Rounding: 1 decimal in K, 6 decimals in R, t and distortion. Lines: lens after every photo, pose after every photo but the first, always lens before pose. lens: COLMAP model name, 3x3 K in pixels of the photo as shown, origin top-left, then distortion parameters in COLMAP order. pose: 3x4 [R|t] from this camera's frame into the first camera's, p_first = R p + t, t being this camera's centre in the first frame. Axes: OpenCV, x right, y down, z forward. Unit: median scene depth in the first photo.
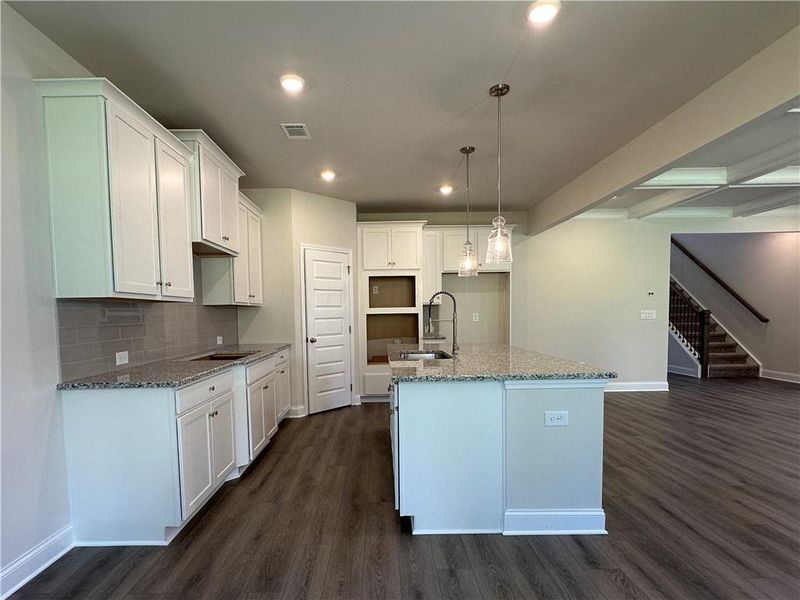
lens RADIAL K [[433.6, 0, 376.8], [0, 433.6, 337.7], [0, 0, 1]] dist [0.032298, 0.000248]
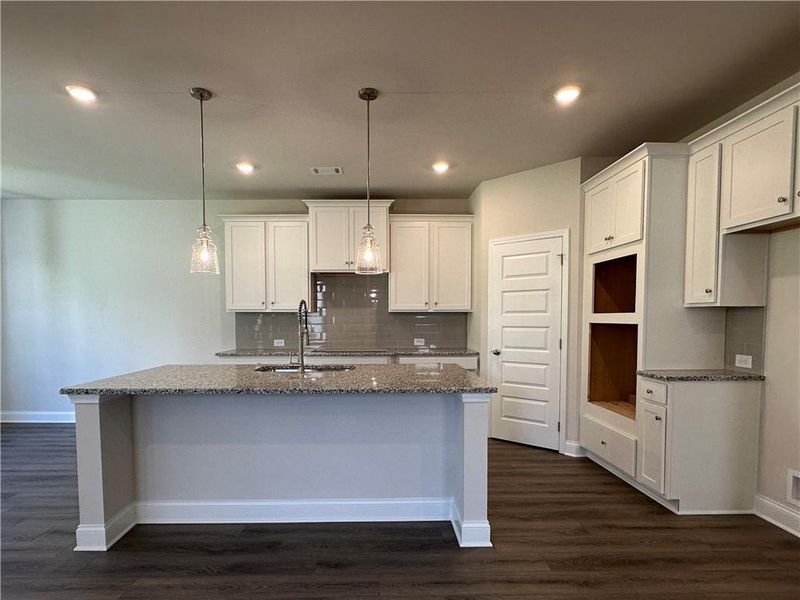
lens RADIAL K [[432.7, 0, 379.9], [0, 432.7, 332.9], [0, 0, 1]] dist [0.001586, 0.000474]
pose [[0.013928, 0.051516, -0.998575, 0.642090], [-0.055709, 0.997161, 0.050666, -0.056977], [0.998350, 0.054924, 0.016758, 0.706752]]
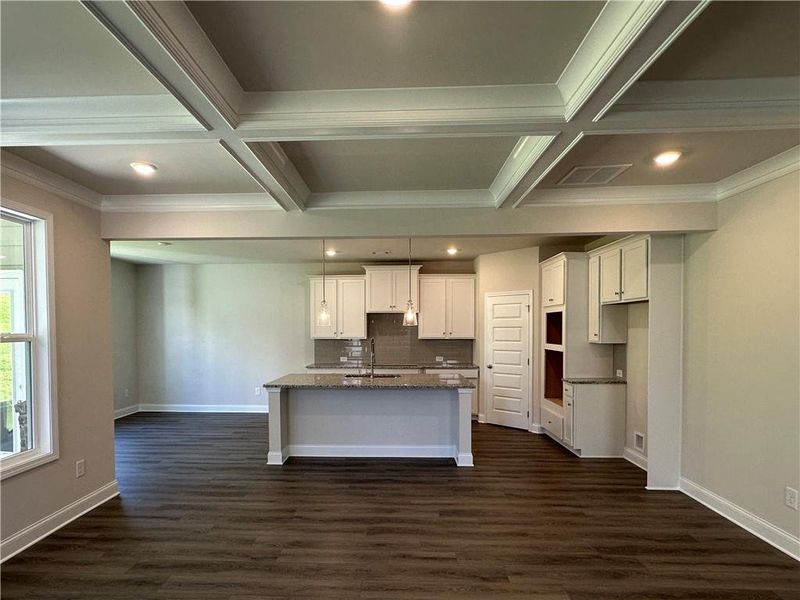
lens RADIAL K [[432.7, 0, 380.4], [0, 432.7, 331.4], [0, 0, 1]] dist [0.001586, 0.000474]
pose [[-0.042677, 0.023242, -0.998819, 1.073729], [-0.054544, 0.998184, 0.025558, -0.105909], [0.997599, 0.055570, -0.041331, 0.674119]]
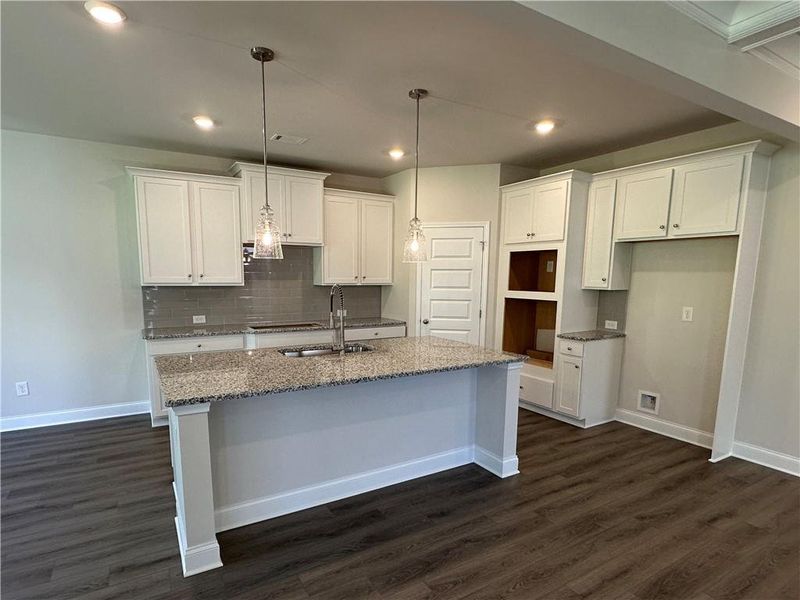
lens RADIAL K [[432.7, 0, 379.3], [0, 432.7, 333.3], [0, 0, 1]] dist [0.001586, 0.000474]
pose [[0.498870, 0.136361, -0.855882, 0.604023], [-0.065442, 0.990652, 0.119689, -0.072997], [0.864203, -0.003698, 0.503130, 0.385428]]
